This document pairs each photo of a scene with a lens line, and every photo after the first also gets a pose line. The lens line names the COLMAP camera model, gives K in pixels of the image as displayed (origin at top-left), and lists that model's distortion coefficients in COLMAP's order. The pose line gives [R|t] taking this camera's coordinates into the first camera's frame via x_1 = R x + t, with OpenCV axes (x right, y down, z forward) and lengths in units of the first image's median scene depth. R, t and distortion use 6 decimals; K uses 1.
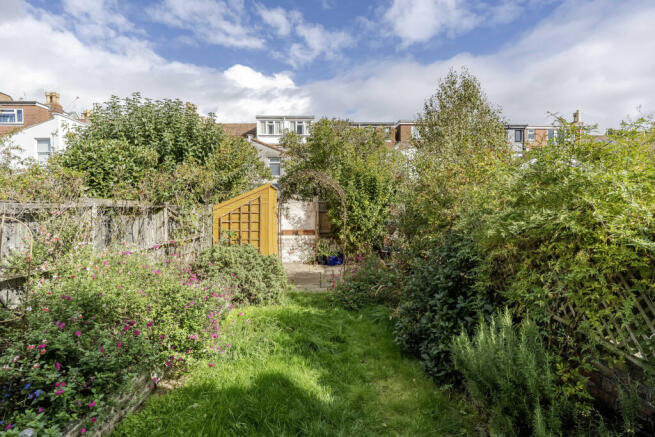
lens RADIAL K [[382.6, 0, 326.8], [0, 382.6, 215.4], [0, 0, 1]] dist [0.000101, 0.000006]
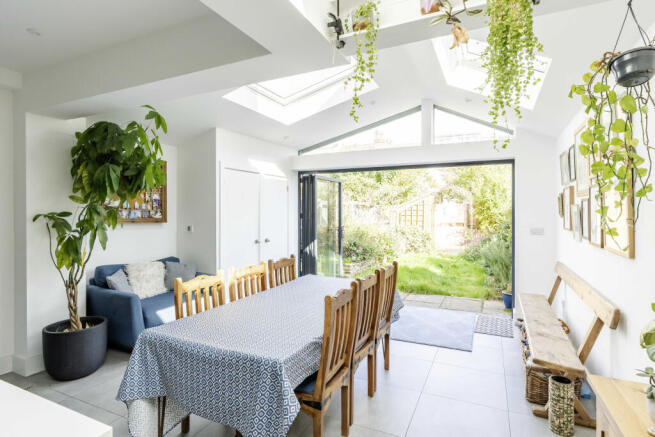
lens RADIAL K [[336.7, 0, 328.4], [0, 336.7, 213.8], [0, 0, 1]] dist [-0.003813, -0.000234]
pose [[0.887043, 0.007779, -0.461622, 0.138989], [-0.013804, 0.999858, -0.009675, 0.030175], [0.461481, 0.014954, 0.887024, -0.513671]]
